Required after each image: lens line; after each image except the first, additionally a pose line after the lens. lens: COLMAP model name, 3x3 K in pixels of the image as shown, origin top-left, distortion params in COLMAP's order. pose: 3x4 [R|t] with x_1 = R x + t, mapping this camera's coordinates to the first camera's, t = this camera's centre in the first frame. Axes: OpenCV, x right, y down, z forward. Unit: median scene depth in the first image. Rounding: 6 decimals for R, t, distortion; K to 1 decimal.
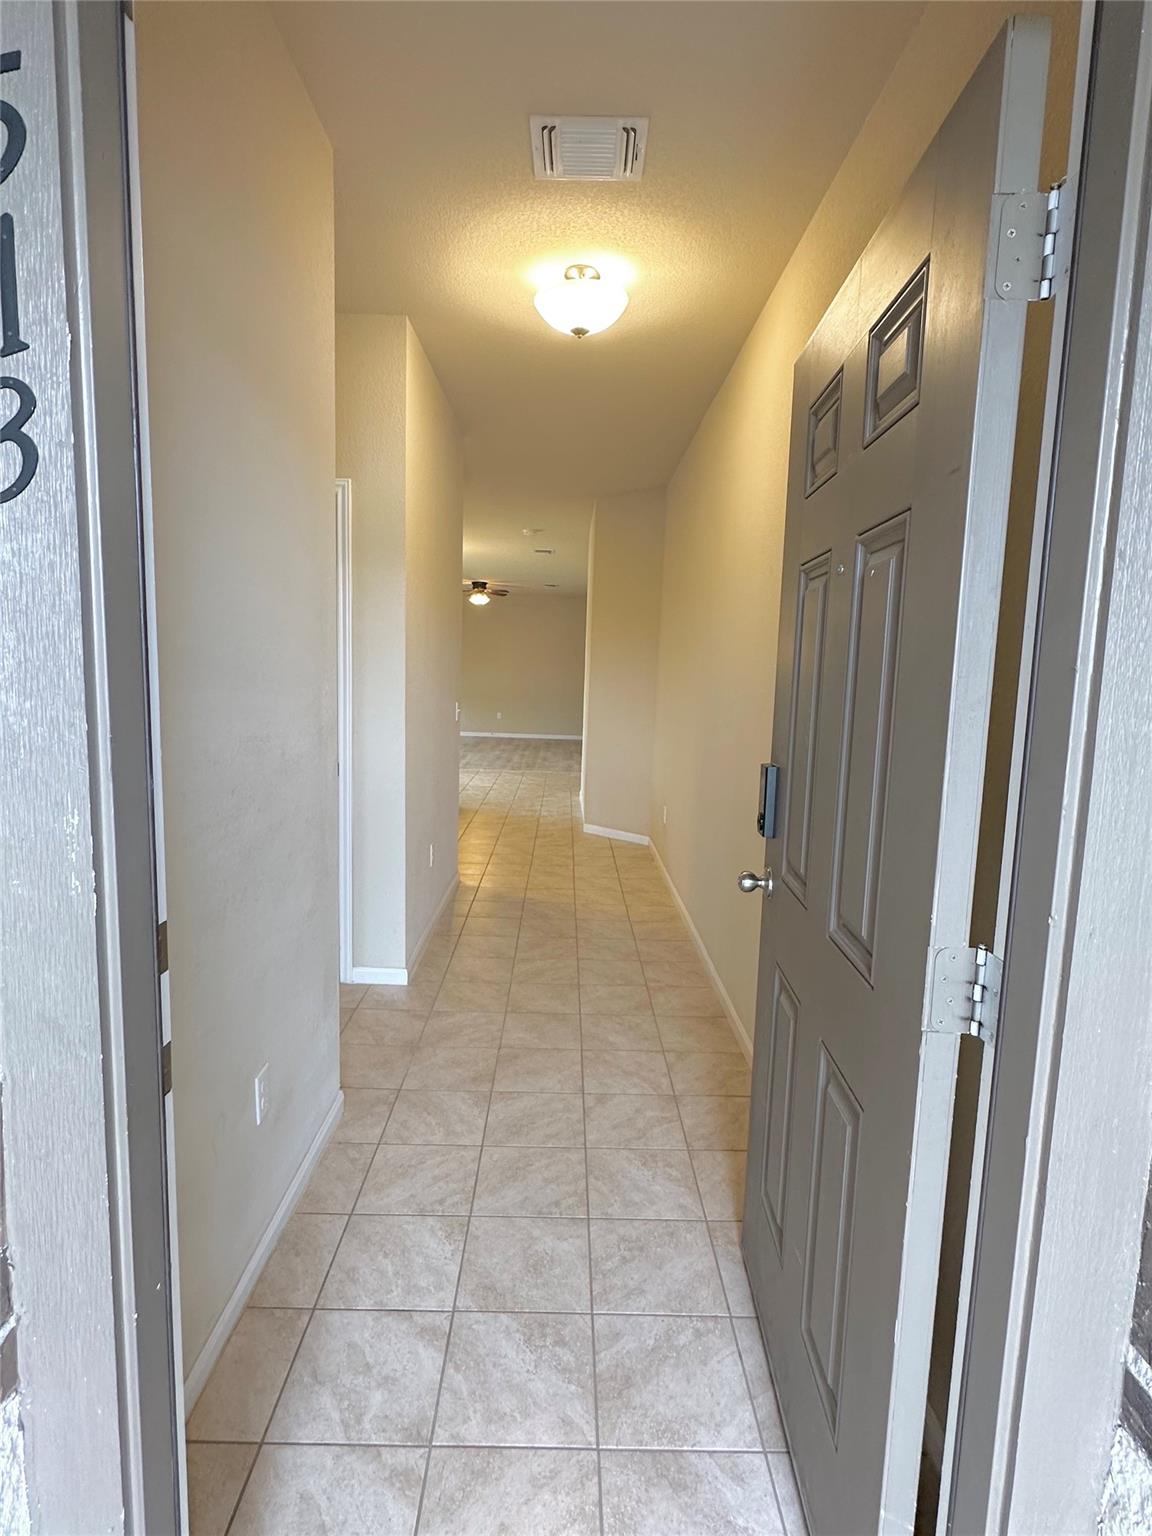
lens RADIAL K [[804.3, 0, 577.1], [0, 804.3, 766.9], [0, 0, 1]] dist [-0.000017, -0.000001]
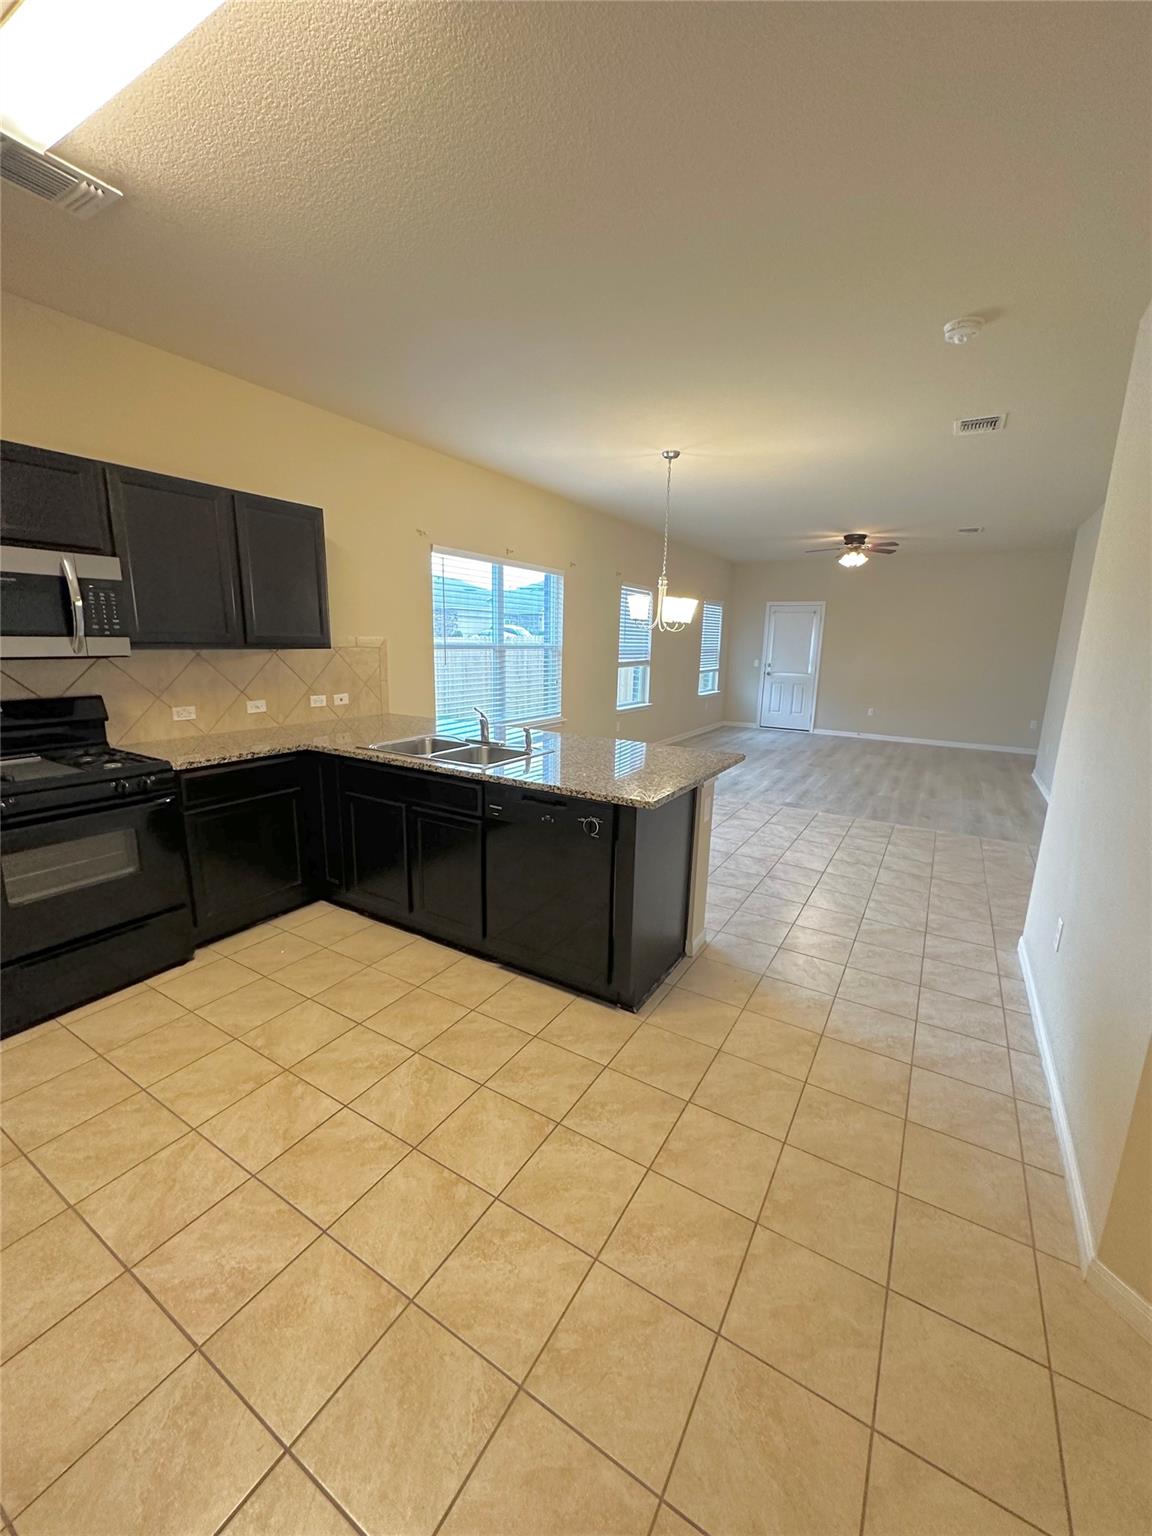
lens RADIAL K [[618.6, 0, 577.2], [0, 618.6, 768.5], [0, 0, 1]] dist [0.000702, 0.000246]
pose [[0.850676, 0.095247, -0.516990, -0.024755], [-0.058642, 0.994505, 0.086729, -0.051763], [0.522410, -0.043461, 0.851586, 0.374693]]
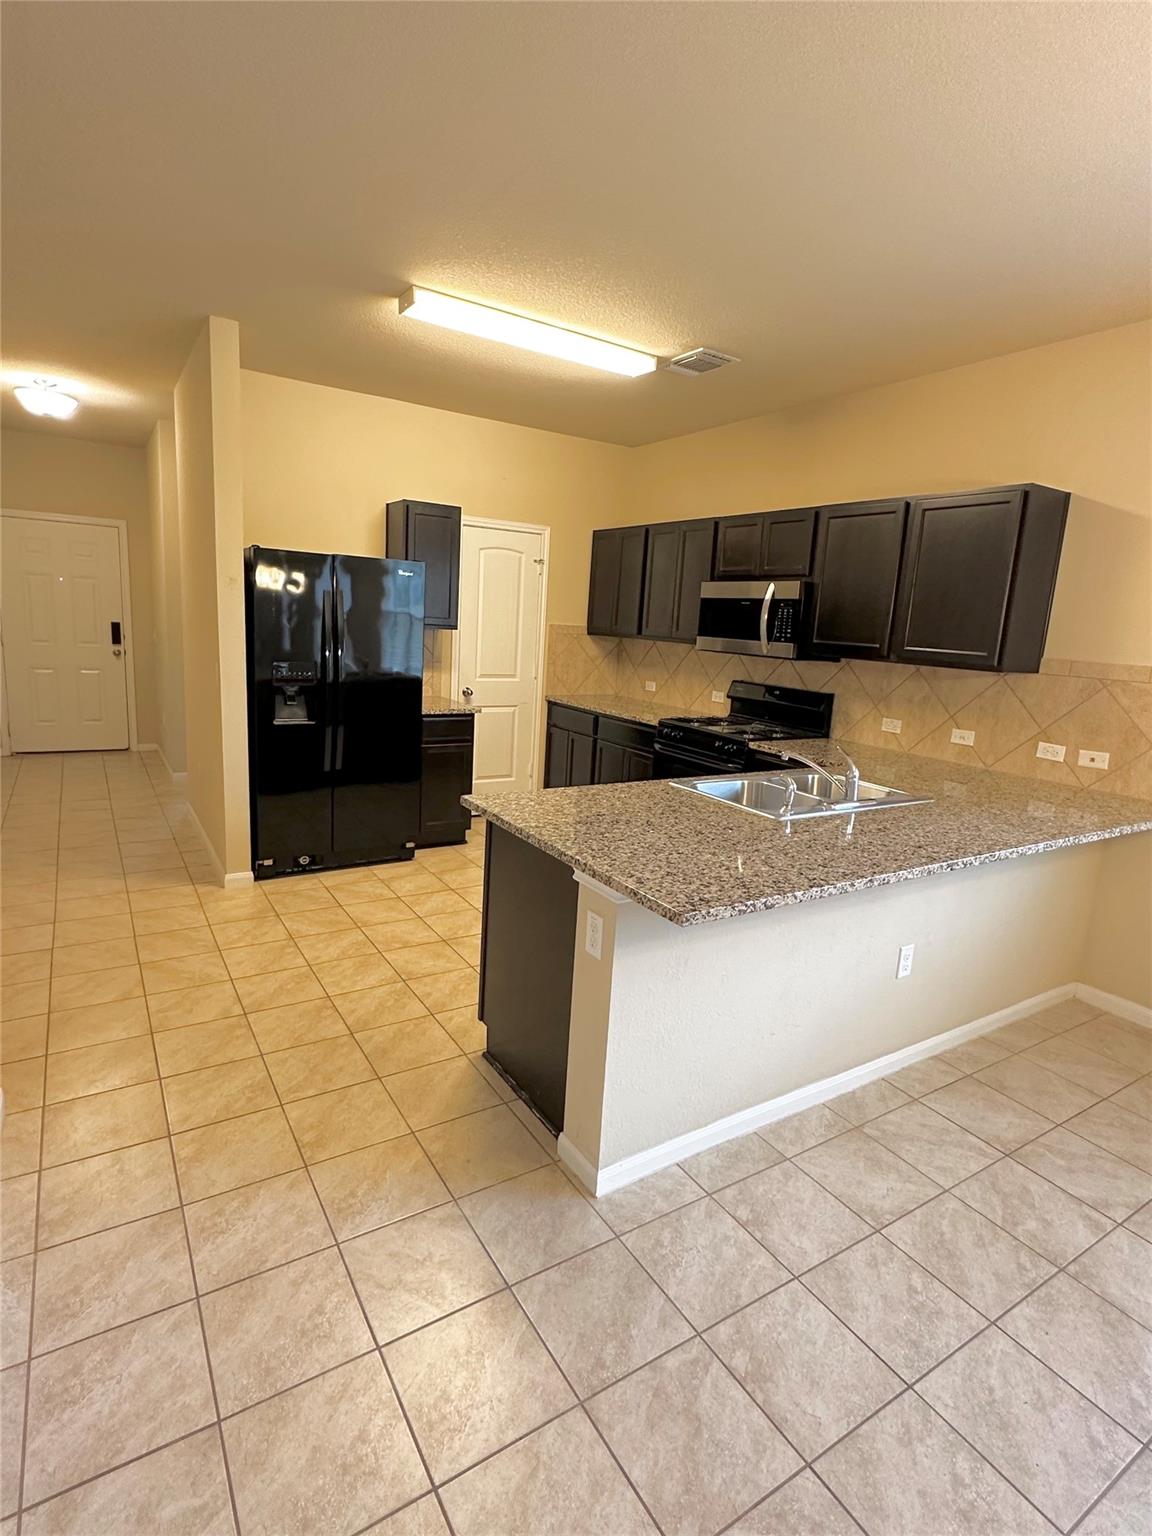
lens RADIAL K [[777.9, 0, 563.7], [0, 777.9, 771.2], [0, 0, 1]] dist [-0.001960, 0.000039]
pose [[-0.854677, 0.020868, -0.518740, -0.013502], [-0.147269, 0.948402, 0.280794, -0.094557], [0.497834, 0.316382, -0.807505, 0.700873]]
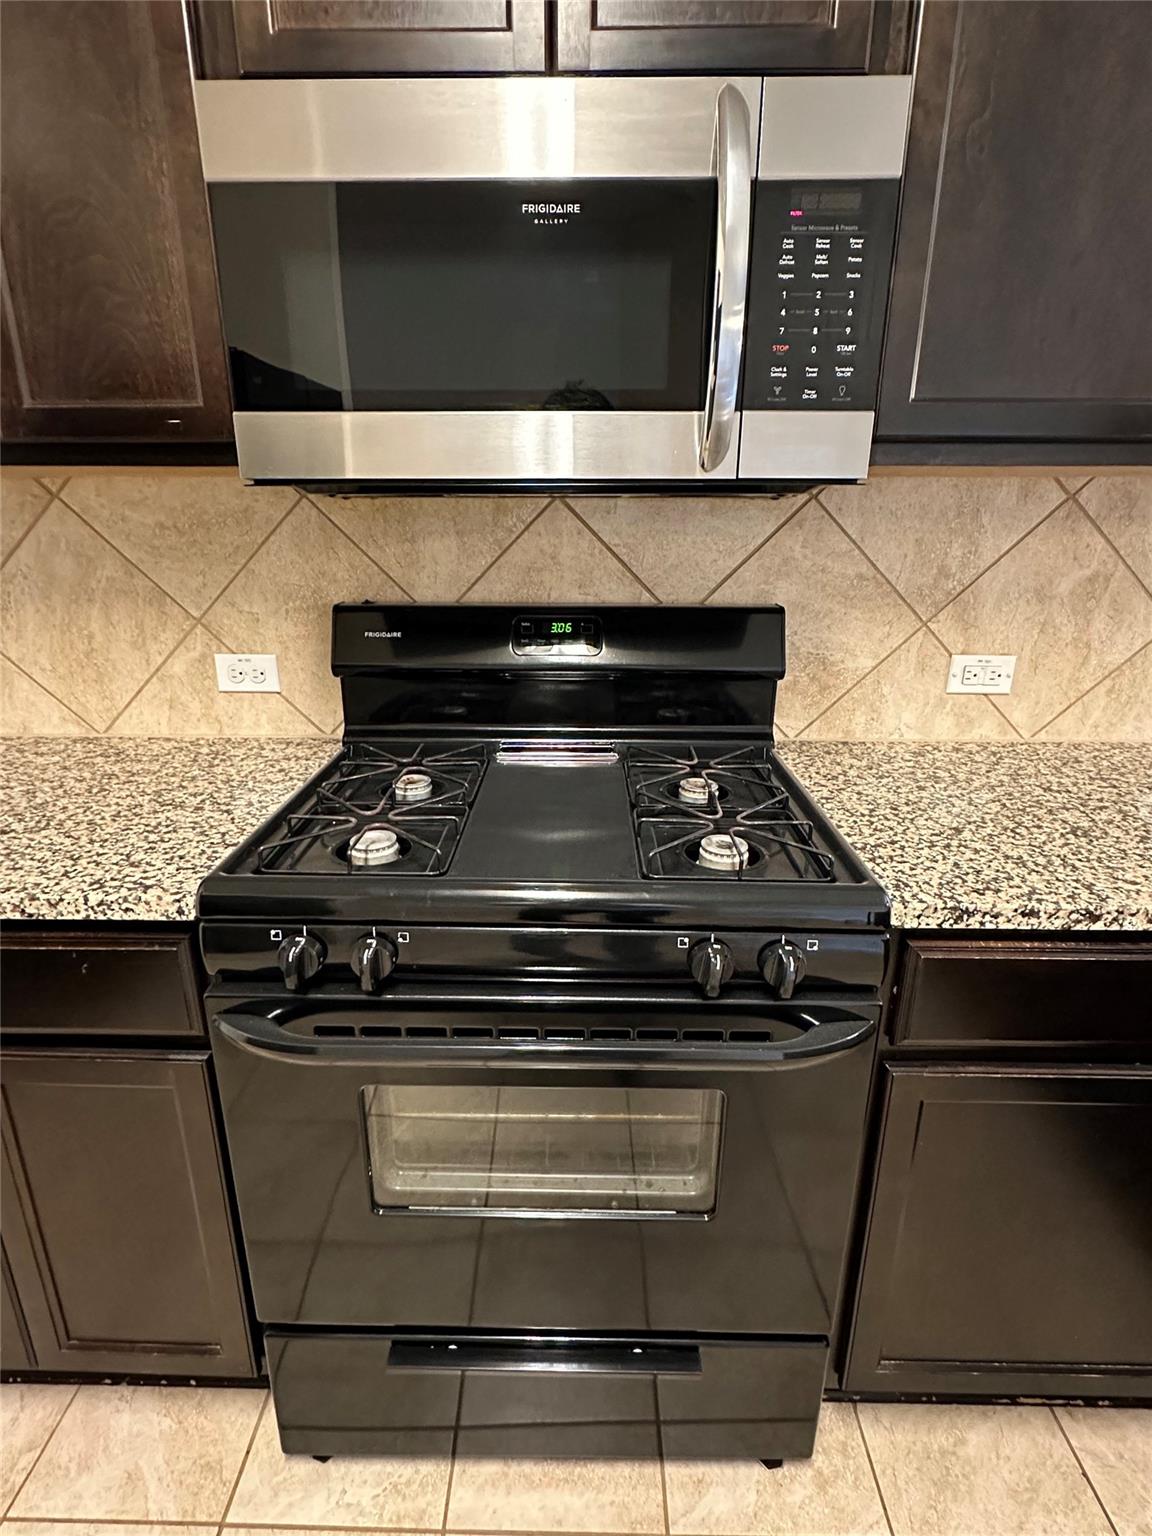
lens RADIAL K [[777.9, 0, 569.5], [0, 777.9, 766.6], [0, 0, 1]] dist [-0.001960, 0.000039]
pose [[-0.020802, 0.279790, -0.959836, -0.182576], [-0.126188, 0.951631, 0.280133, -0.053876], [0.991788, 0.126947, 0.015511, 0.448682]]
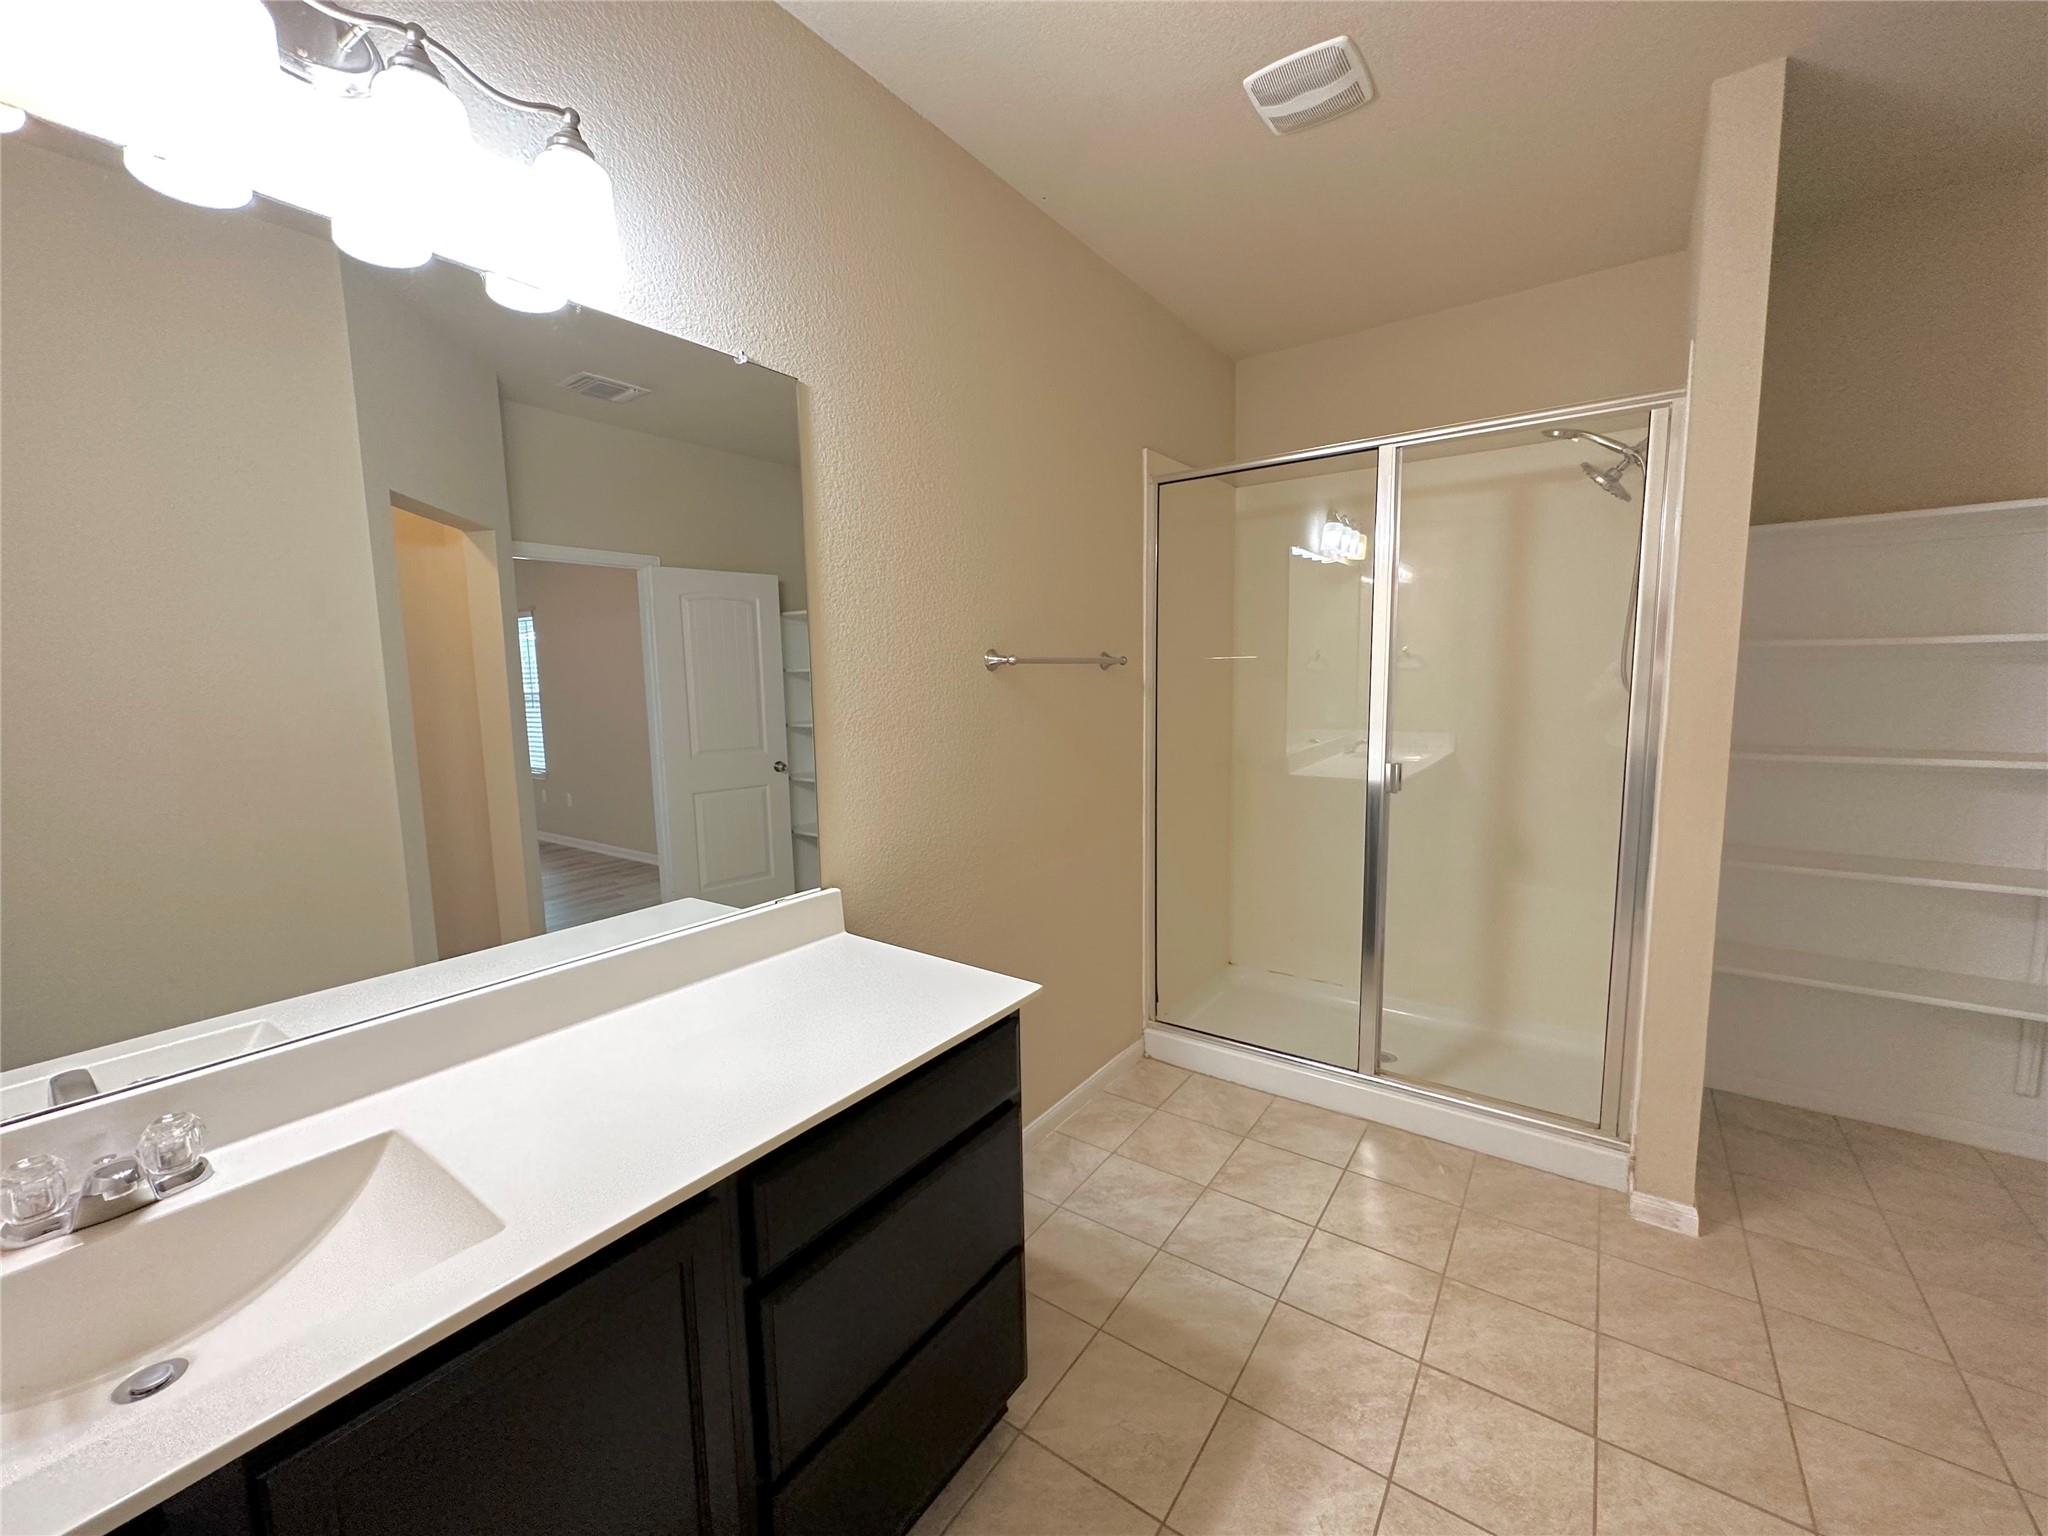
lens RADIAL K [[824.9, 0, 1027.6], [0, 824.9, 763.2], [0, 0, 1]] dist [0.000702, 0.000246]
pose [[0.811603, 0.014309, -0.584035, -0.024322], [-0.023331, 0.999696, -0.007929, -0.048088], [0.583744, 0.020061, 0.811690, 0.345399]]
